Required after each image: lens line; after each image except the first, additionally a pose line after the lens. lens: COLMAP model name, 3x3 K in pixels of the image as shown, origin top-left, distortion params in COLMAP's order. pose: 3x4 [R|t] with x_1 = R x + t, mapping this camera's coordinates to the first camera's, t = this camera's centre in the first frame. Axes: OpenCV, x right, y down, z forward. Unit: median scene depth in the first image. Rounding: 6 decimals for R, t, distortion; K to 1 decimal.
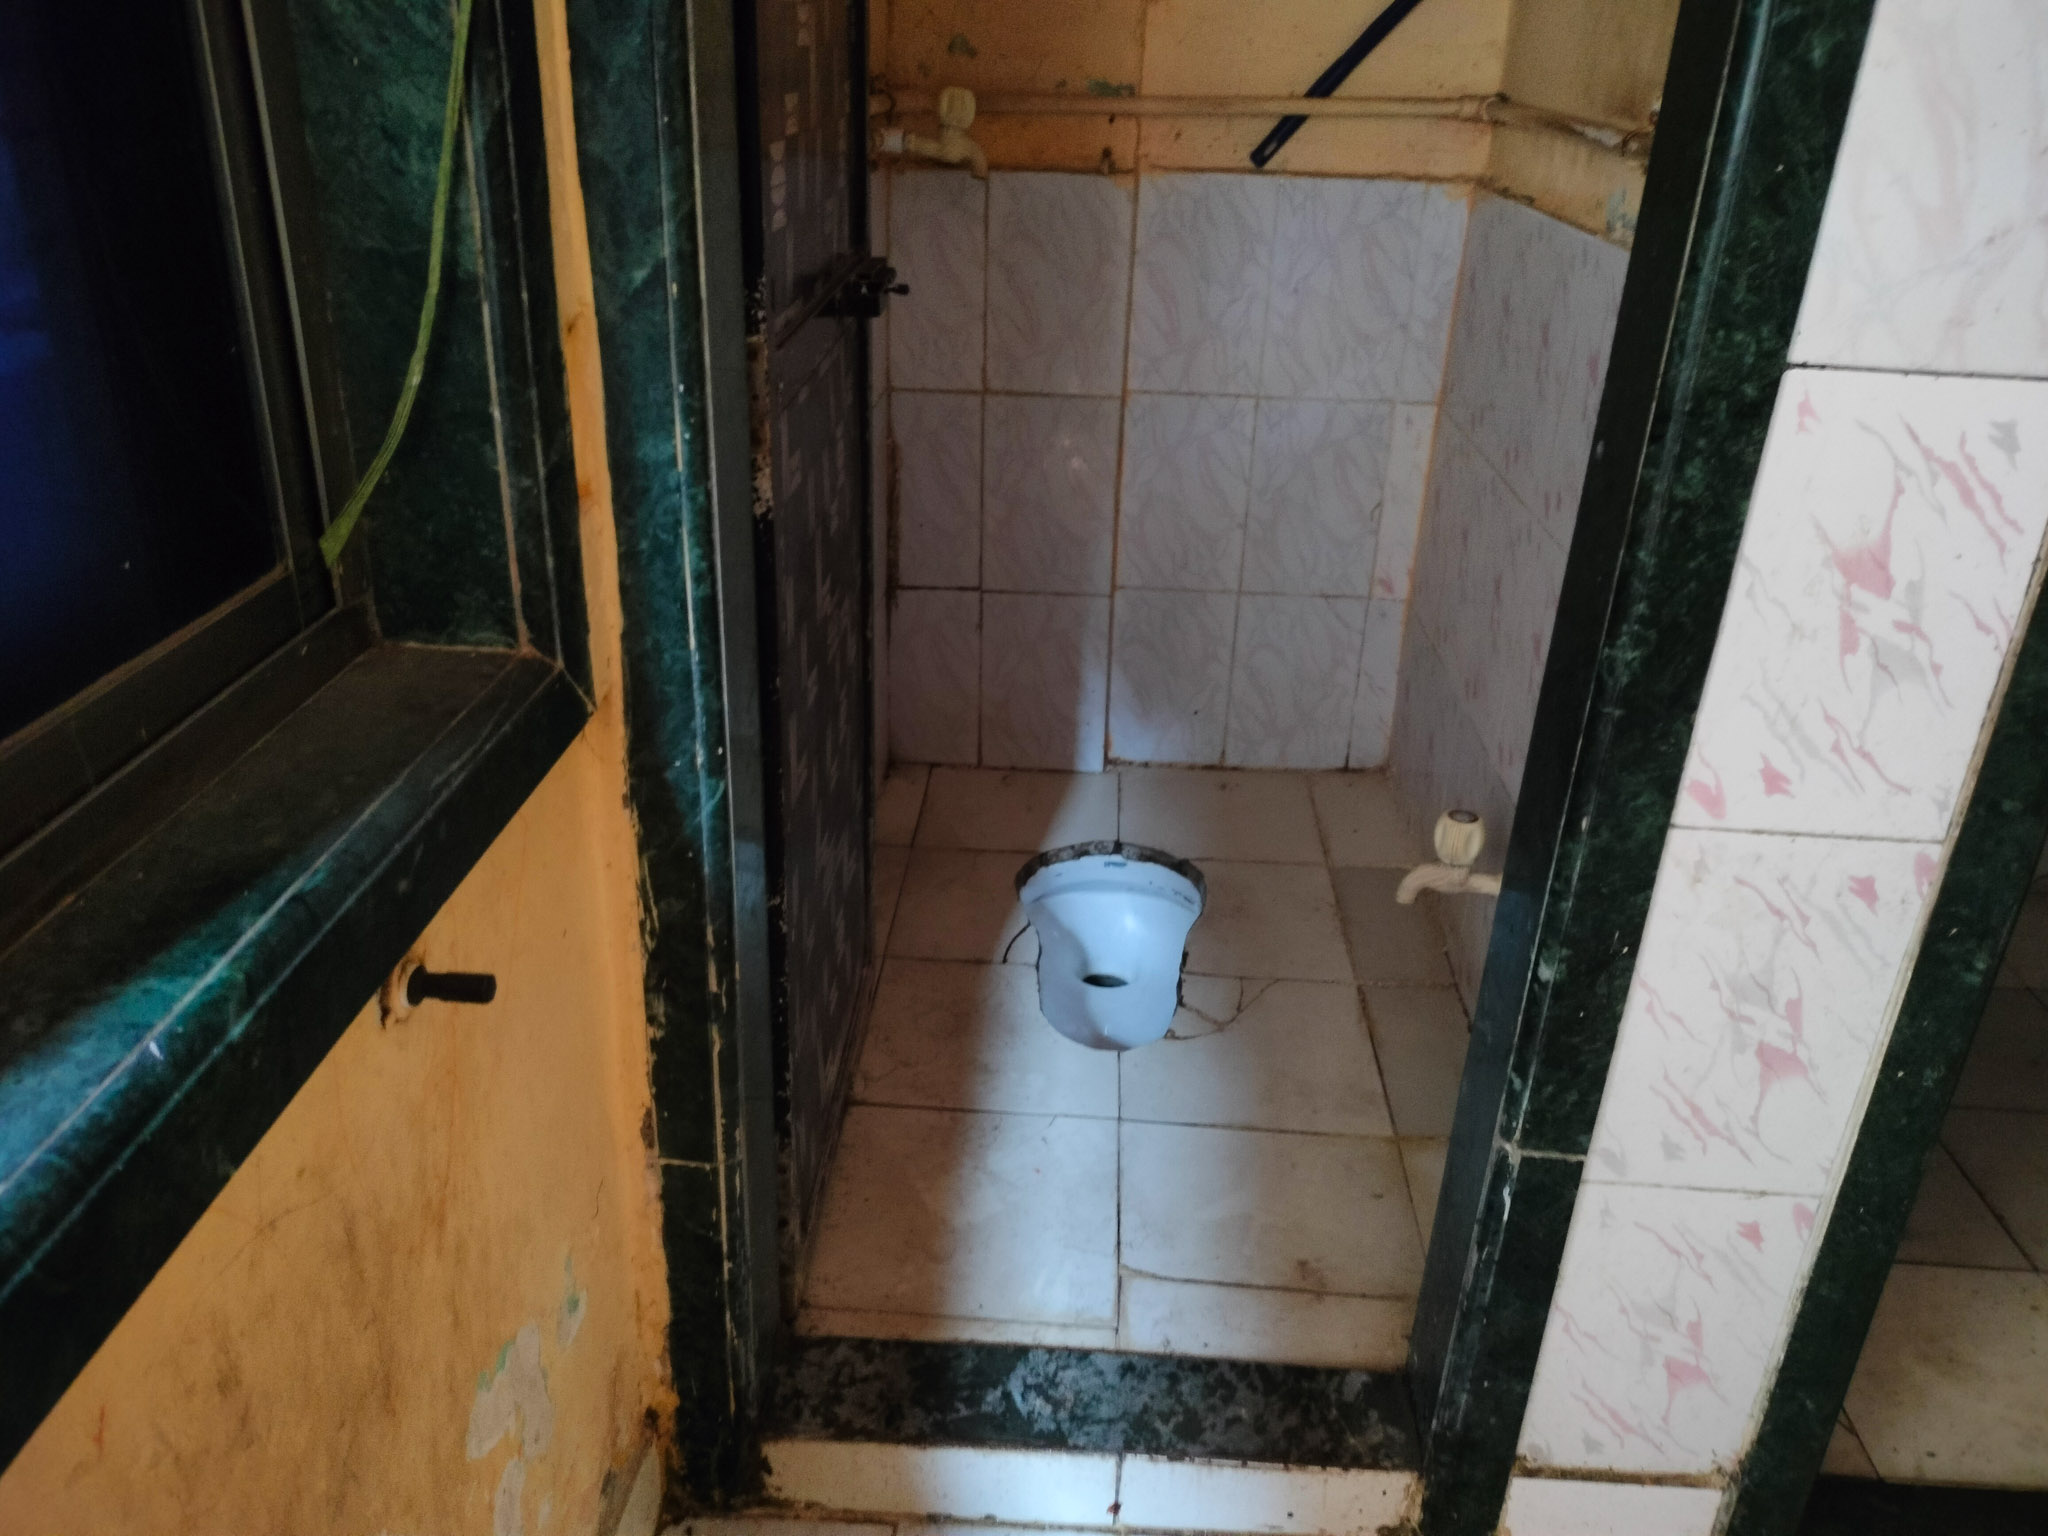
lens RADIAL K [[1584.0, 0, 1027.5], [0, 1584.0, 786.7], [0, 0, 1]] dist [0.057787, -0.082529]
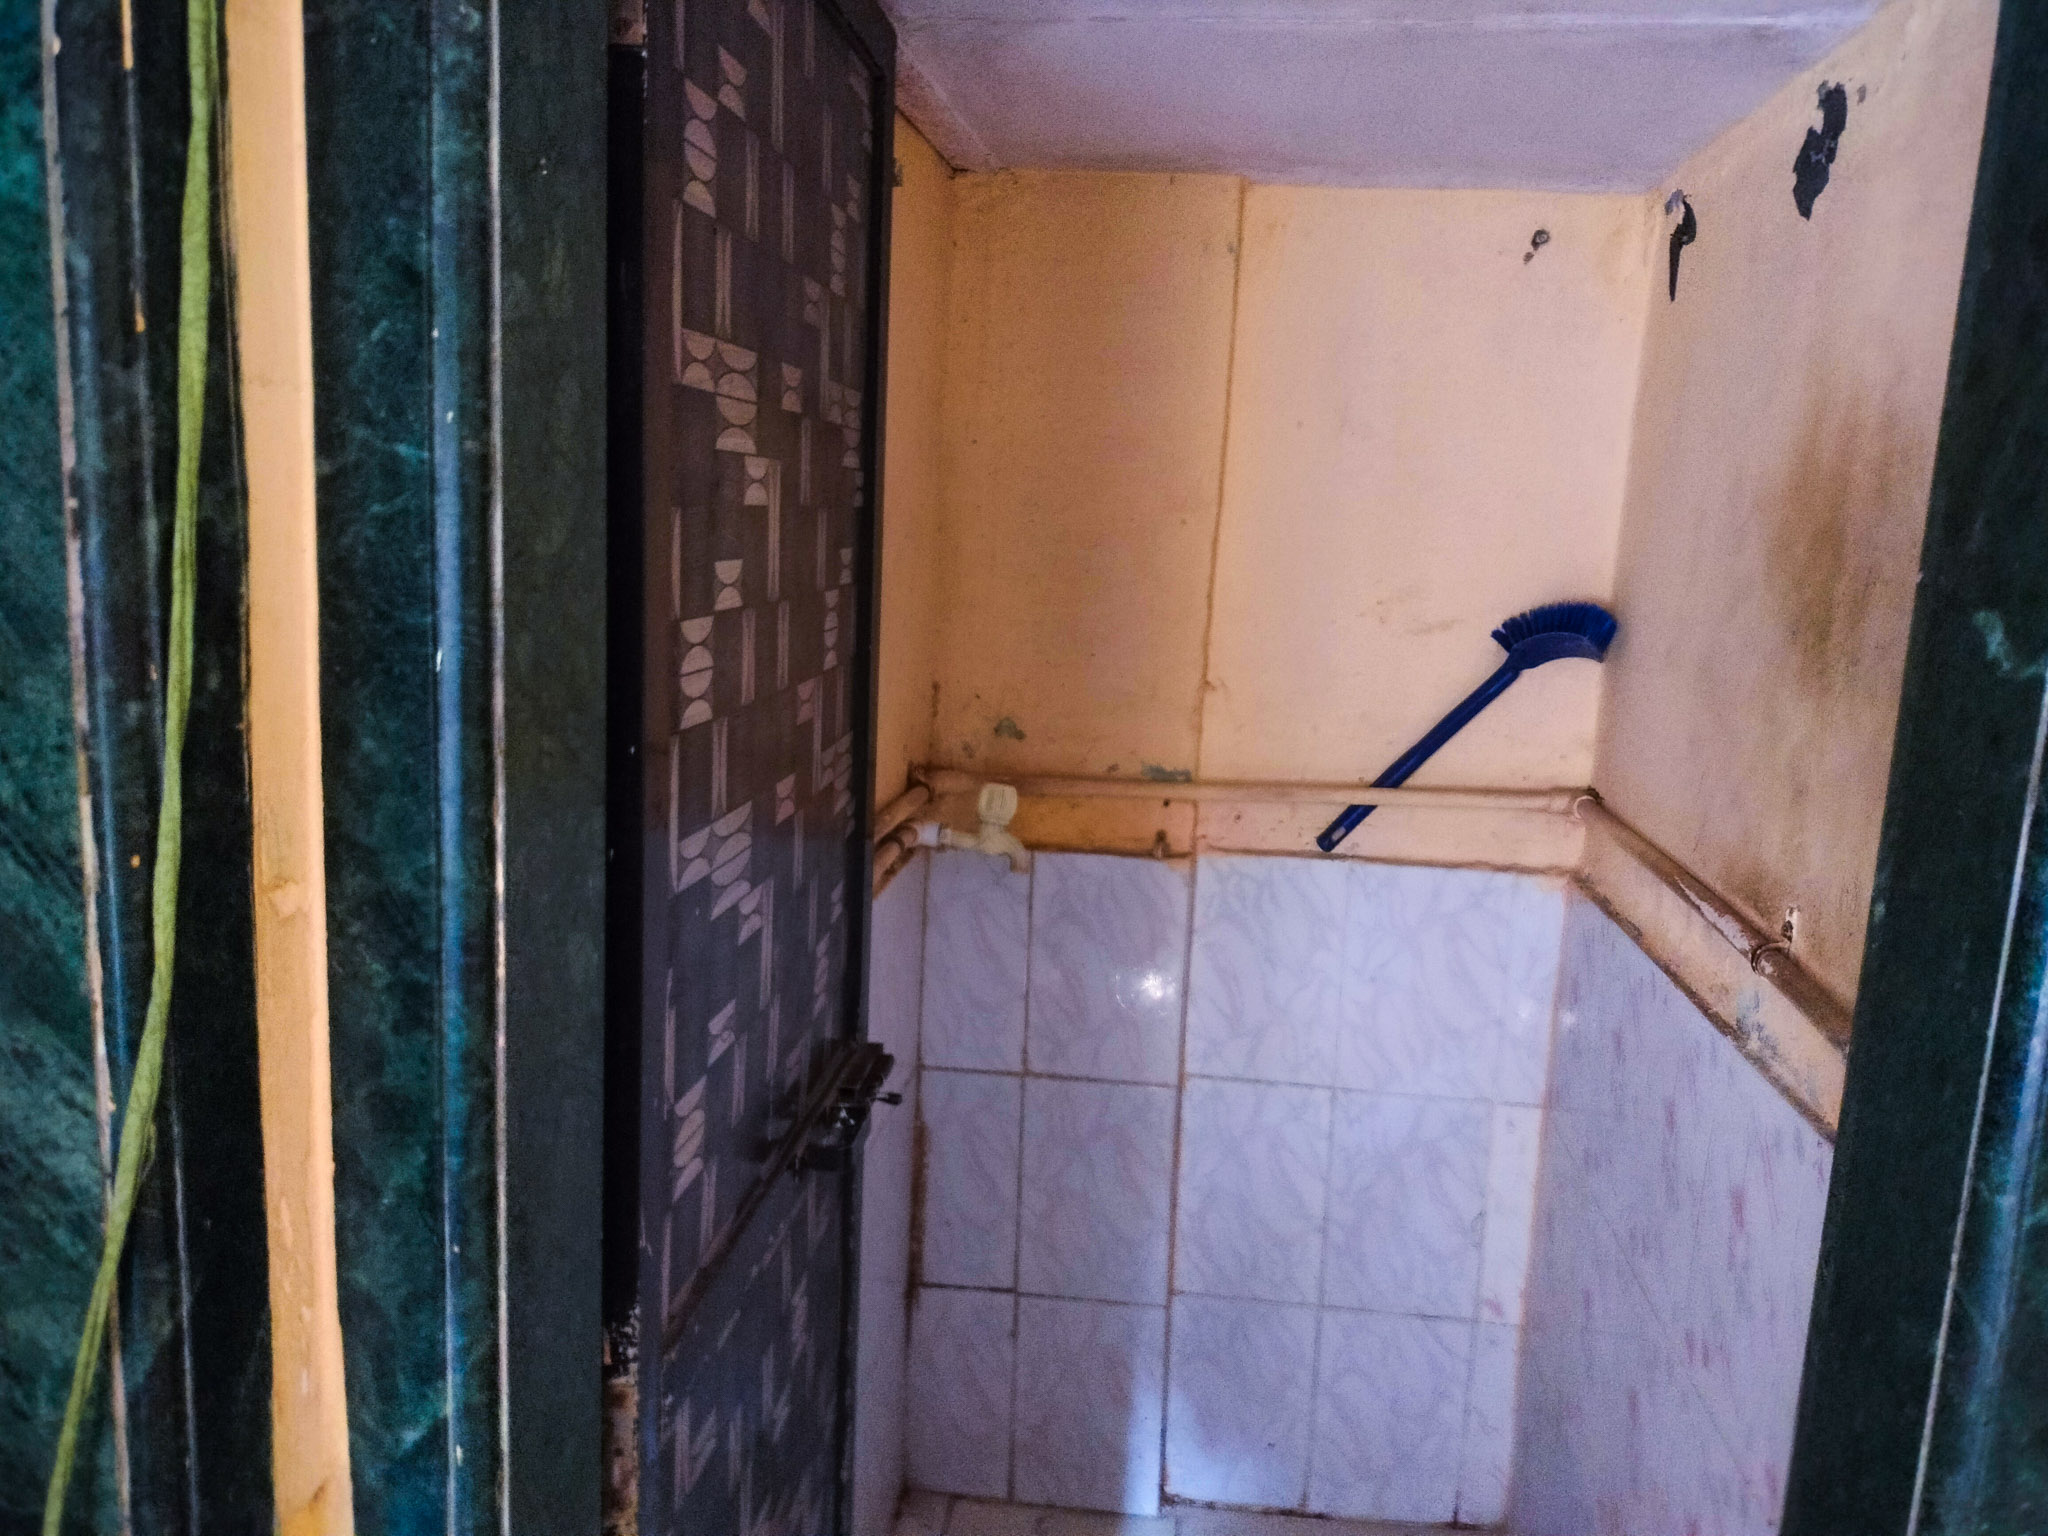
lens RADIAL K [[1584.0, 0, 1007.4], [0, 1584.0, 778.2], [0, 0, 1]] dist [0.057787, -0.082529]
pose [[0.997003, 0.017484, -0.075368, 0.038281], [-0.038015, 0.959137, -0.280378, -0.217030], [0.067386, 0.282403, 0.956926, 0.130570]]
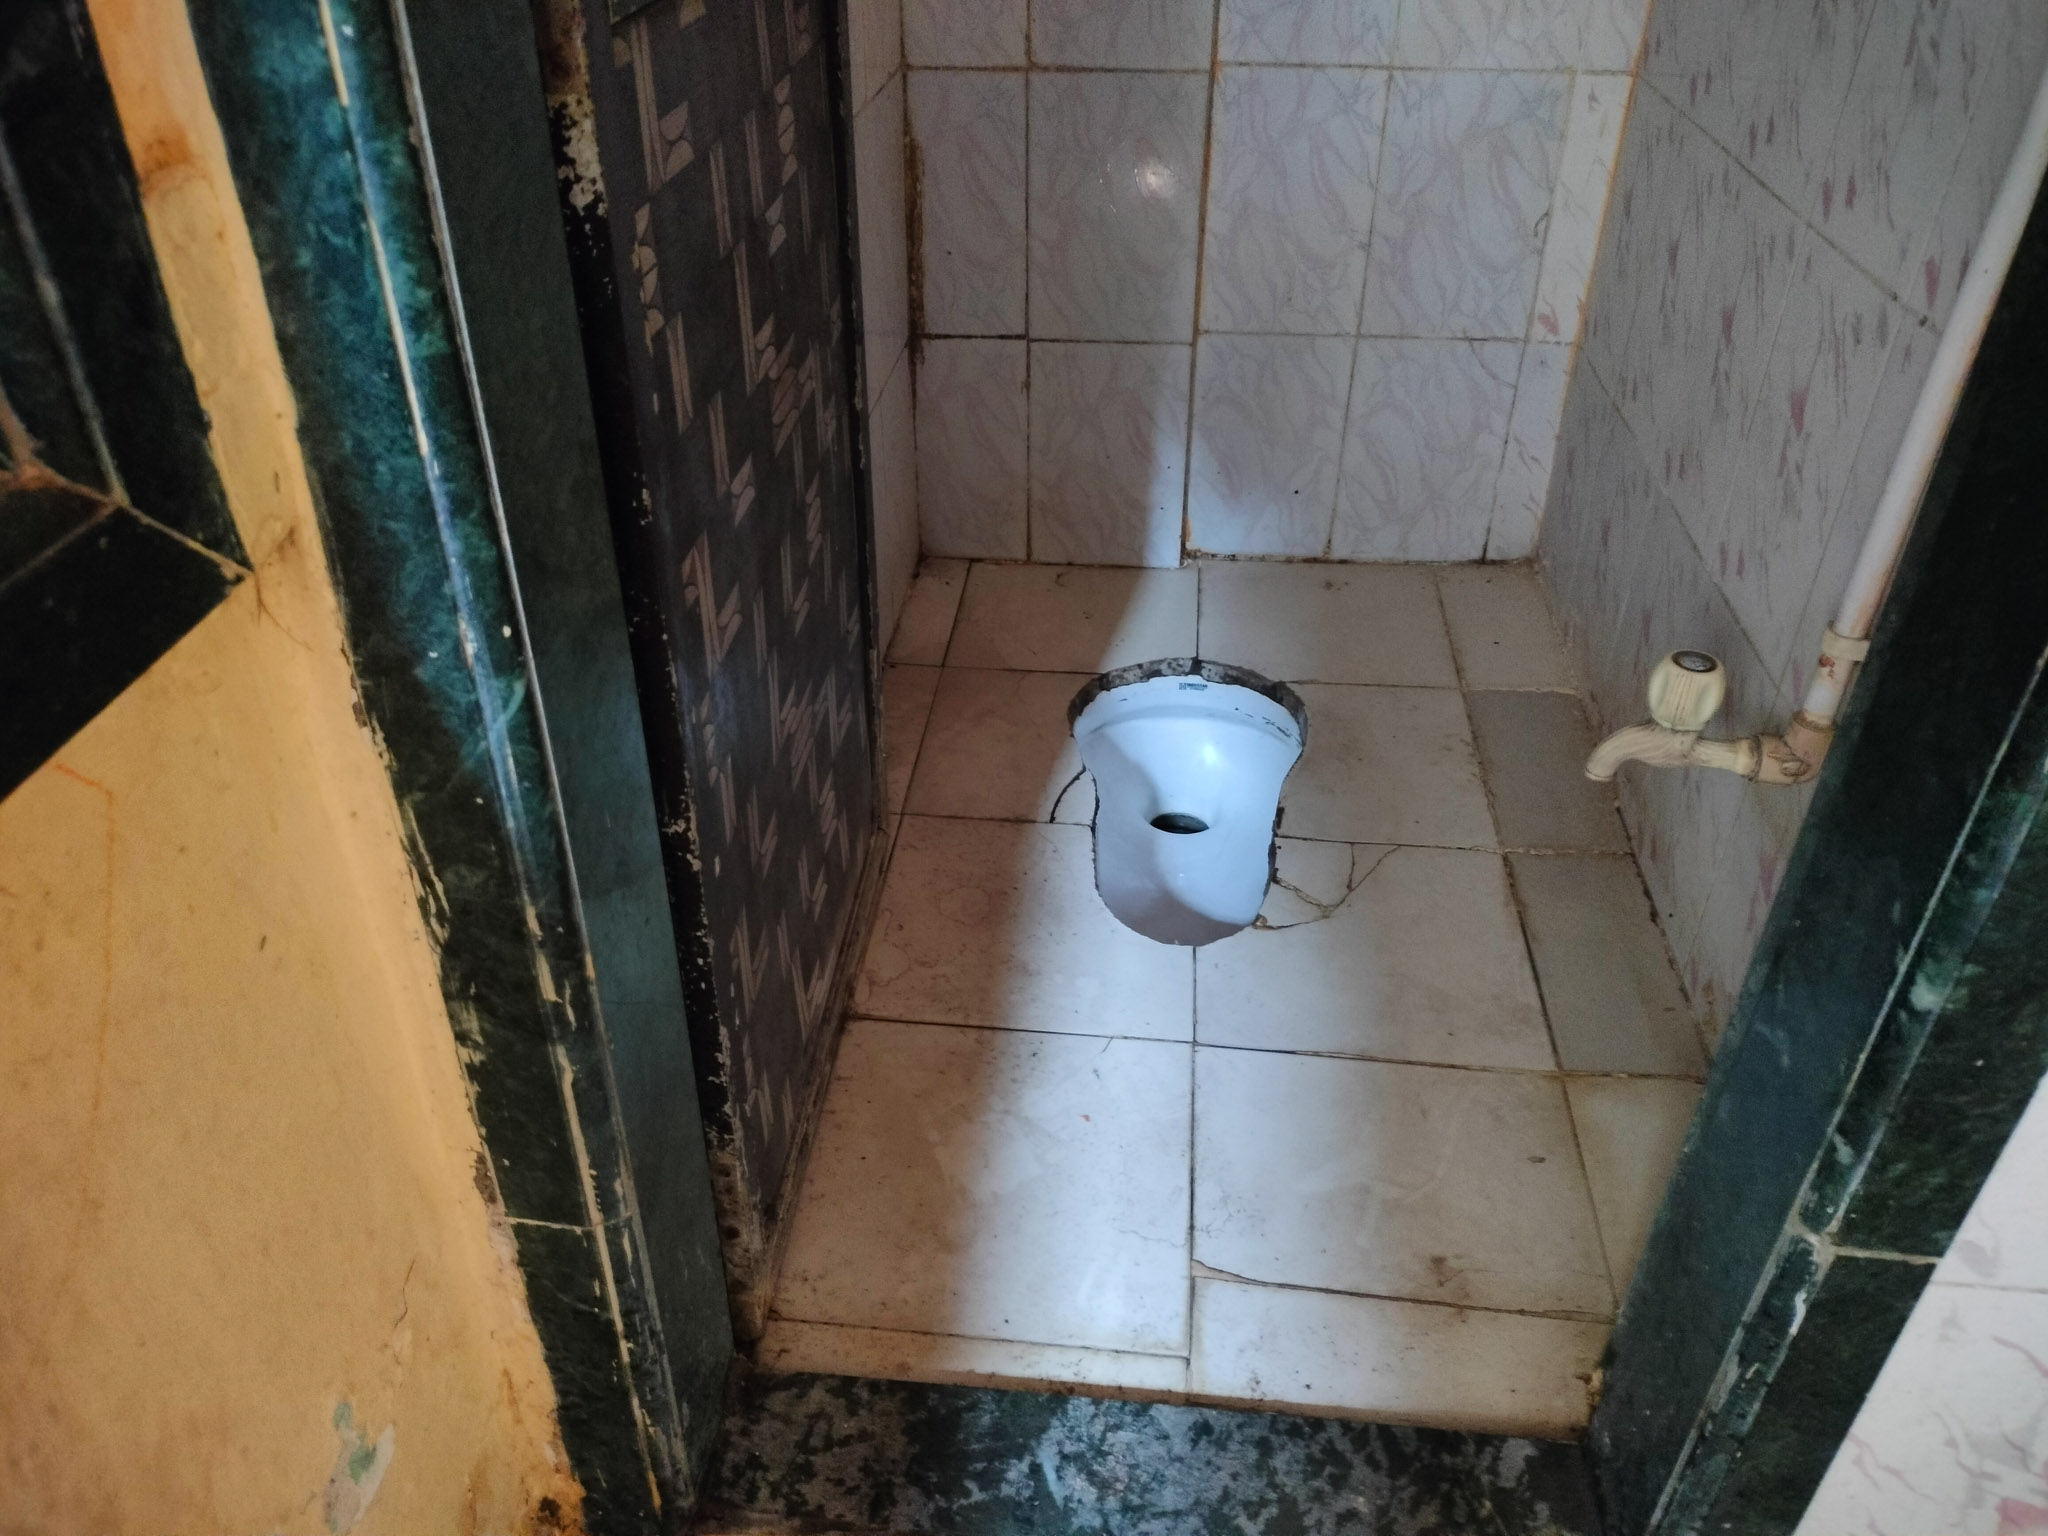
lens RADIAL K [[1584.0, 0, 1014.7], [0, 1584.0, 798.1], [0, 0, 1]] dist [0.057787, -0.082529]
pose [[0.998370, 0.002971, -0.056999, 0.014708], [0.006039, 0.987540, 0.157254, -0.032048], [0.056756, -0.157342, 0.985912, 0.260434]]
